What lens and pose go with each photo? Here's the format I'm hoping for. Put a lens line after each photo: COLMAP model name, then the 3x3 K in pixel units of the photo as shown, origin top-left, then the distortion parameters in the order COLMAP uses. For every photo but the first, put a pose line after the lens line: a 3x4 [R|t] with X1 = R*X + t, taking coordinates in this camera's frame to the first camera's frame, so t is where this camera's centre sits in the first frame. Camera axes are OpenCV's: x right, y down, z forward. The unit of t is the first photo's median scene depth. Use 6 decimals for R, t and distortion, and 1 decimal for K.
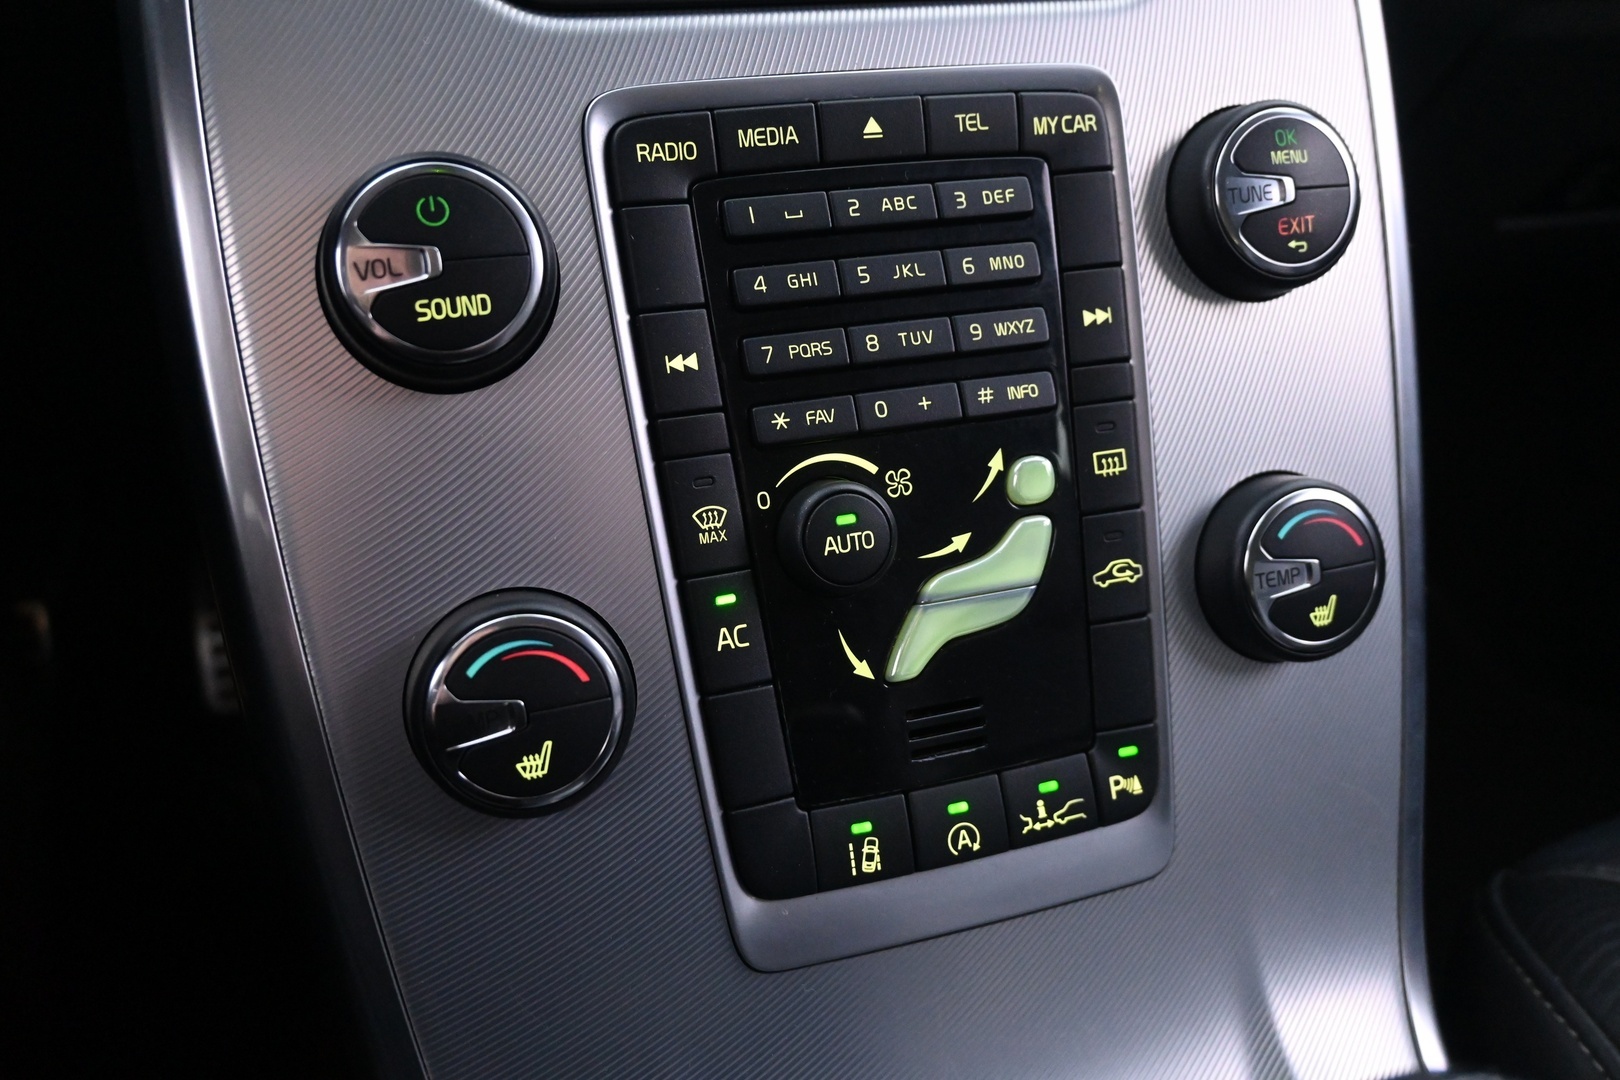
lens RADIAL K [[1351.9, 0, 810.0], [0, 1351.9, 540.0], [0, 0, 1]] dist [-0.000771, -0.005519]
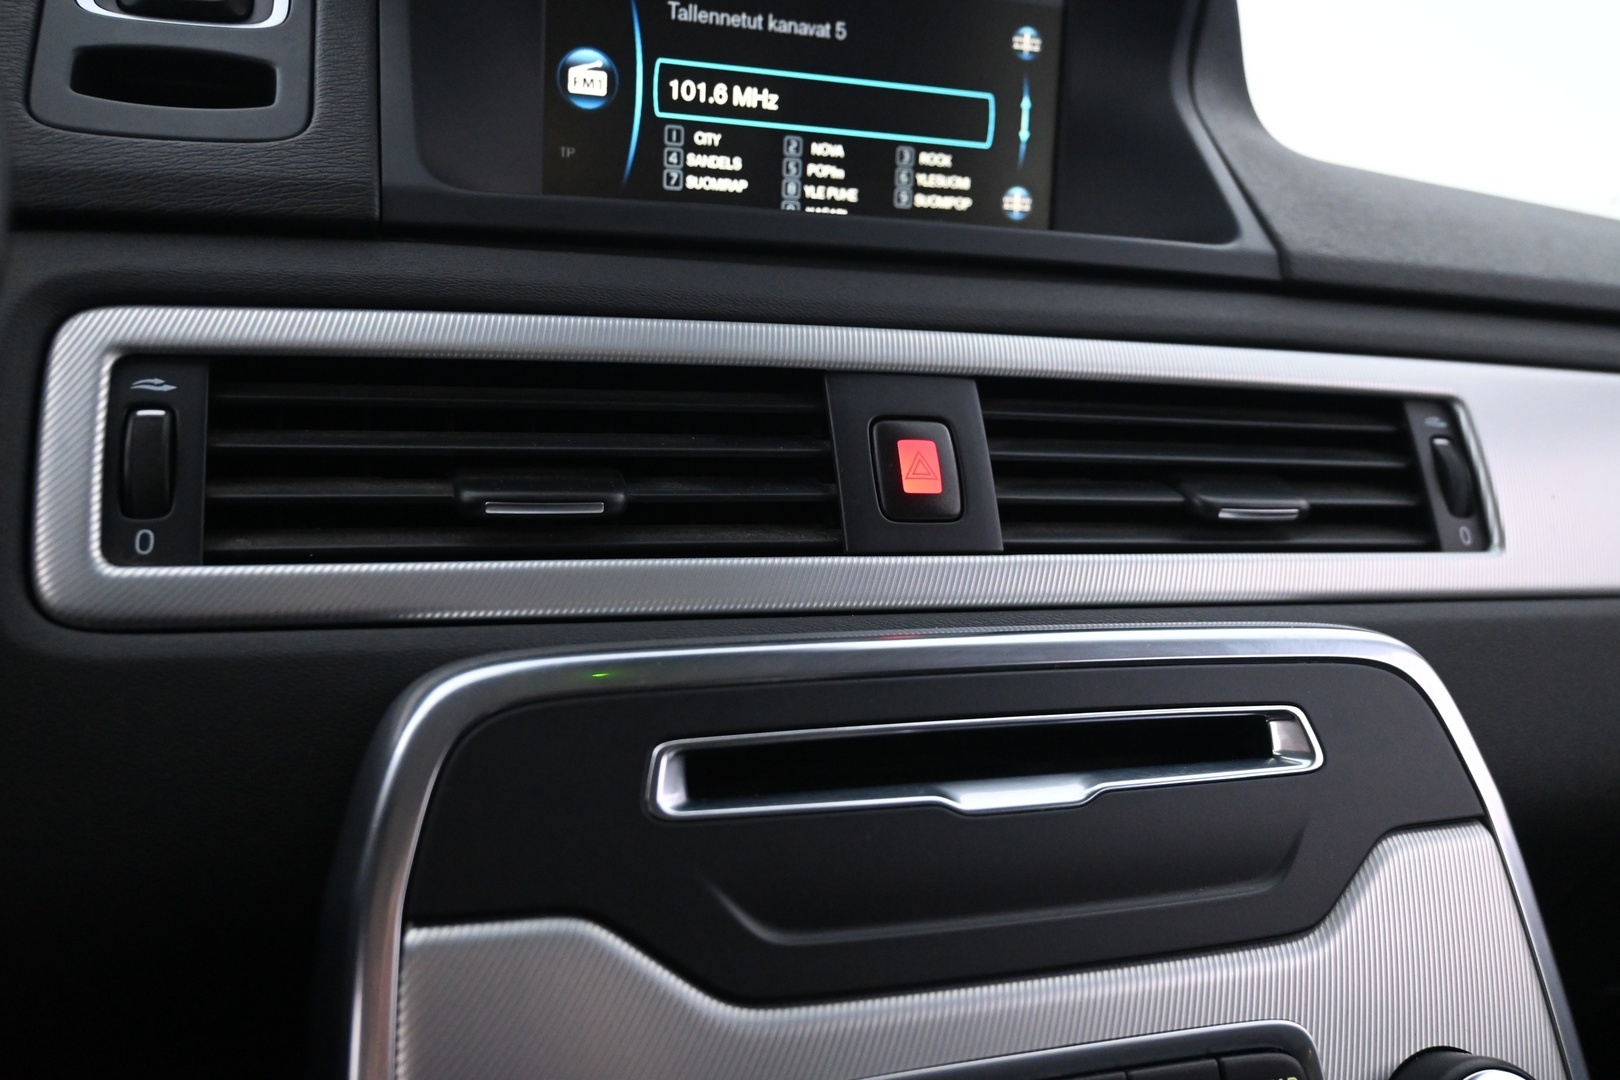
lens RADIAL K [[1351.9, 0, 810.0], [0, 1351.9, 540.0], [0, 0, 1]] dist [-0.000771, -0.005519]
pose [[0.998682, 0.035020, 0.037524, -0.186603], [-0.017971, 0.923376, -0.383475, -0.305885], [-0.048078, 0.382295, 0.922789, -0.000852]]
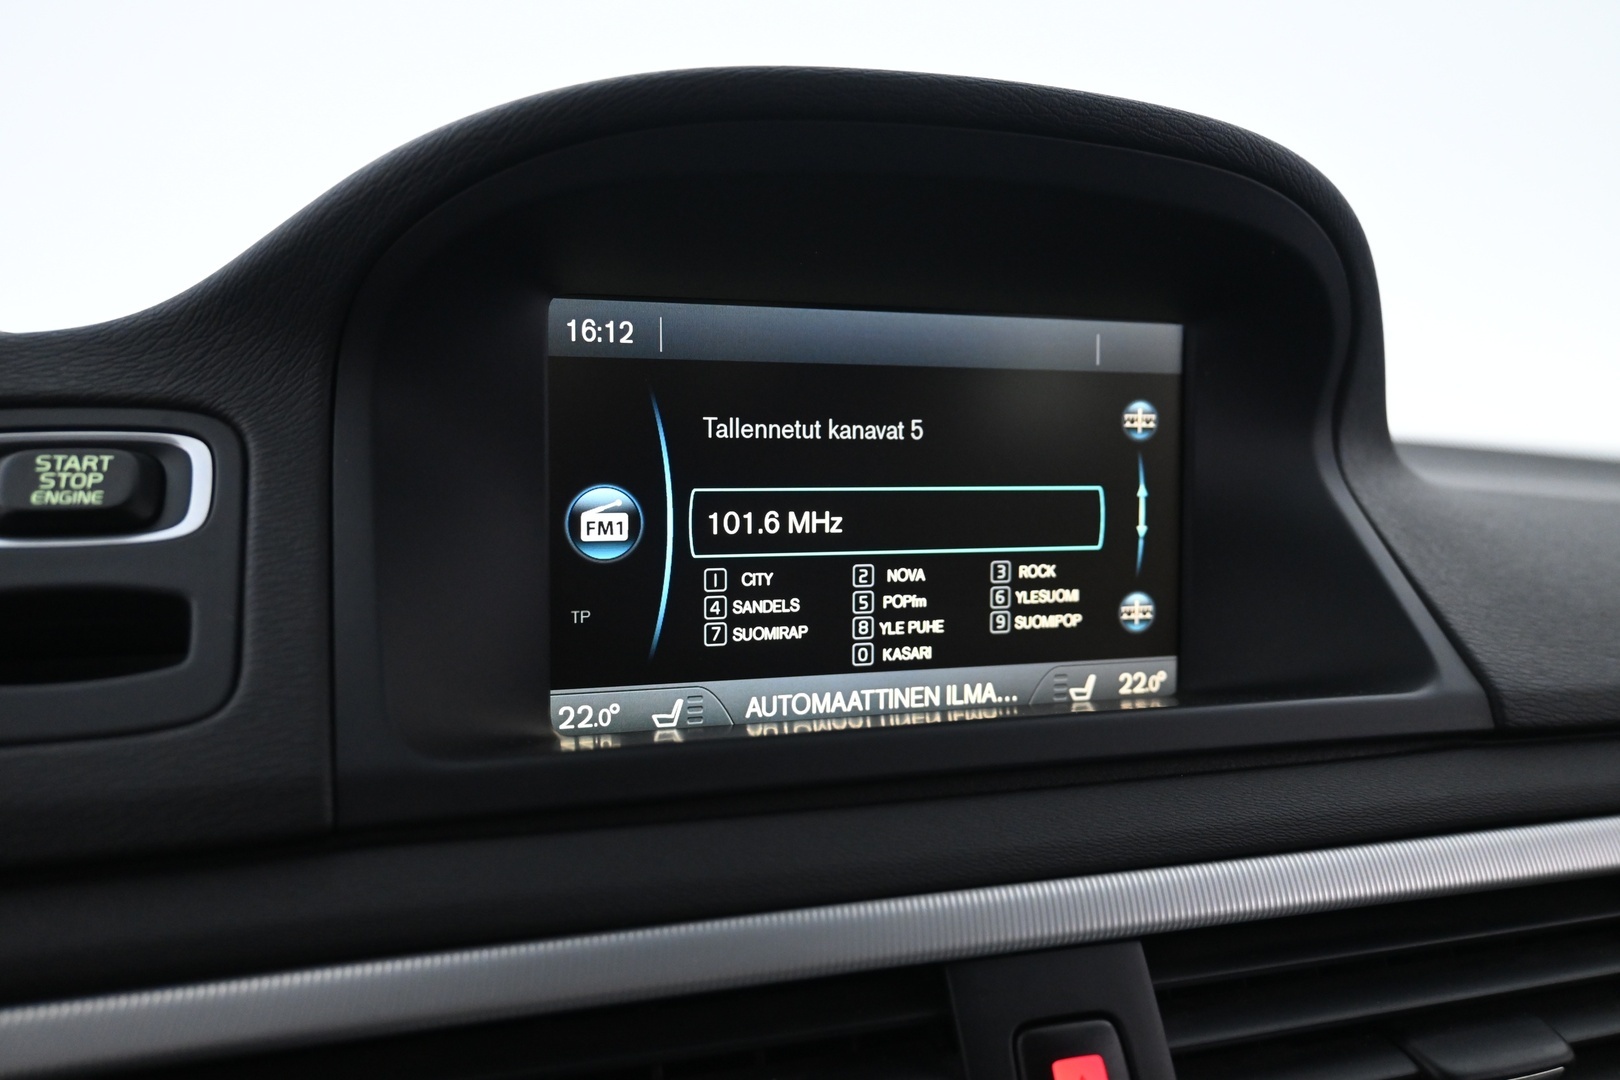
lens RADIAL K [[1351.9, 0, 810.0], [0, 1351.9, 540.0], [0, 0, 1]] dist [-0.000771, -0.005519]
pose [[0.998725, -0.002682, 0.050408, -0.267279], [0.025412, 0.889540, -0.456150, -0.749658], [-0.043616, 0.456850, 0.888474, 0.141827]]
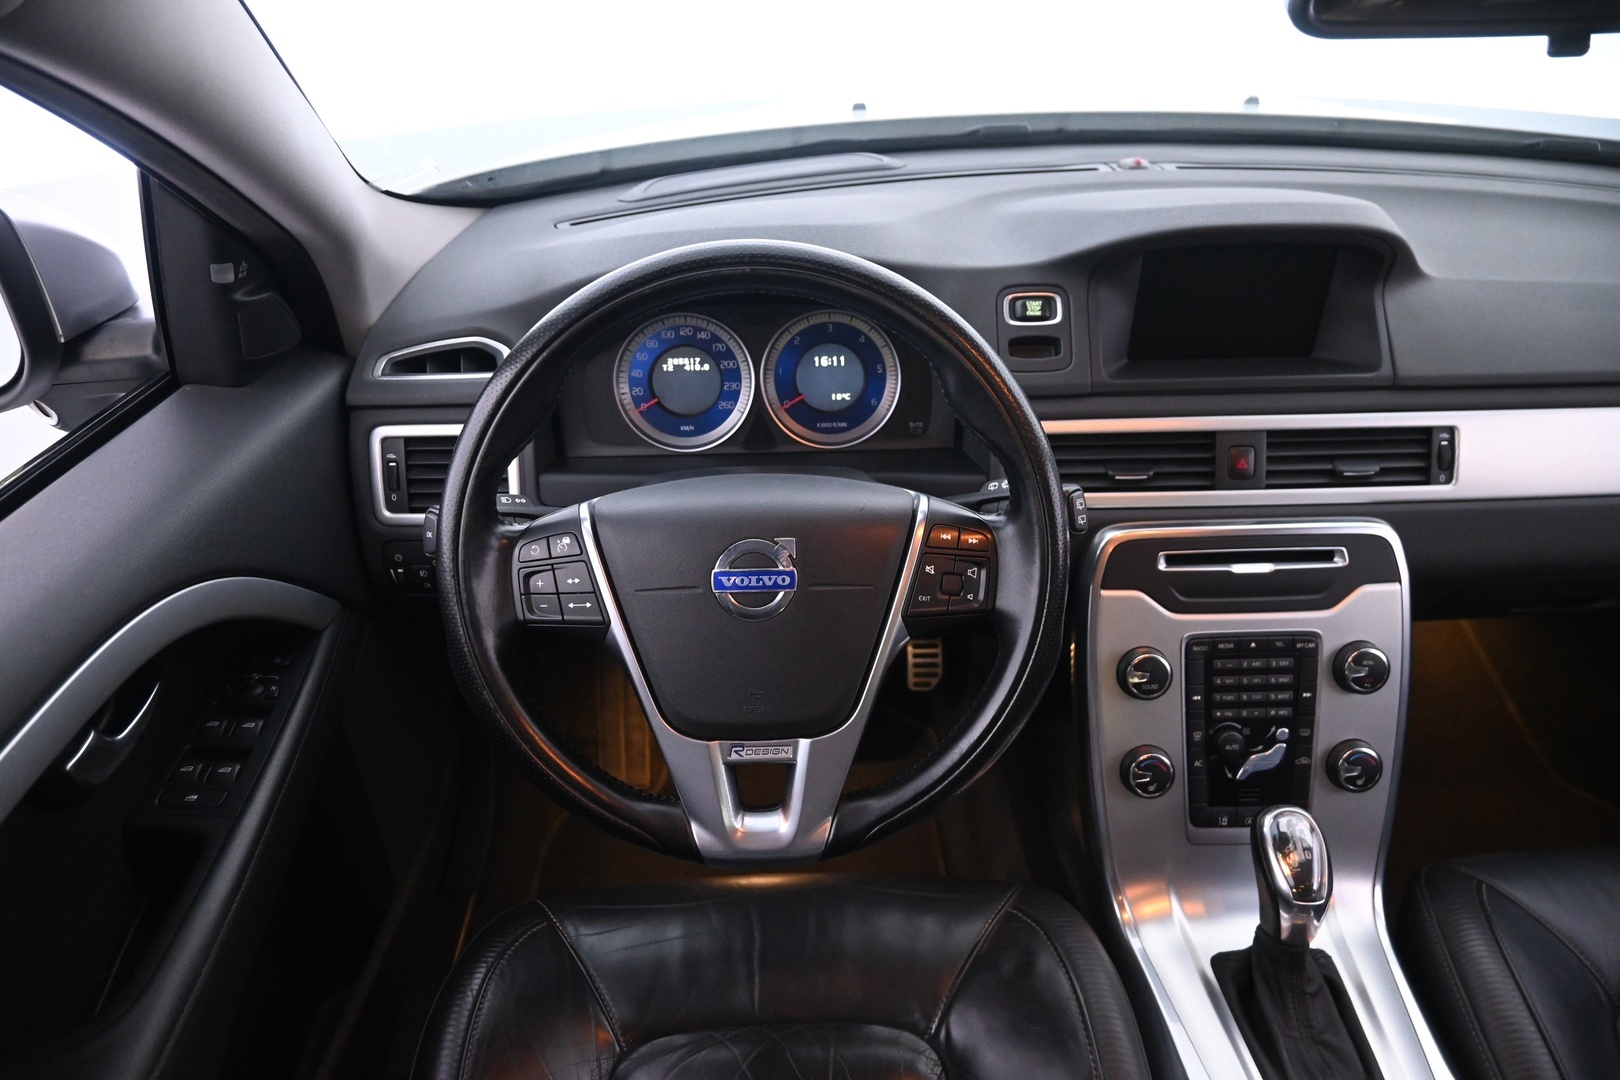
lens RADIAL K [[1094.3, 0, 810.0], [0, 1094.3, 540.0], [0, 0, 1]] dist [-0.002540, 0.058203]
pose [[0.963873, 0.136854, -0.228516, -0.510116], [-0.123699, 0.989777, 0.071000, -0.668316], [0.235896, -0.040168, 0.970948, -2.403897]]
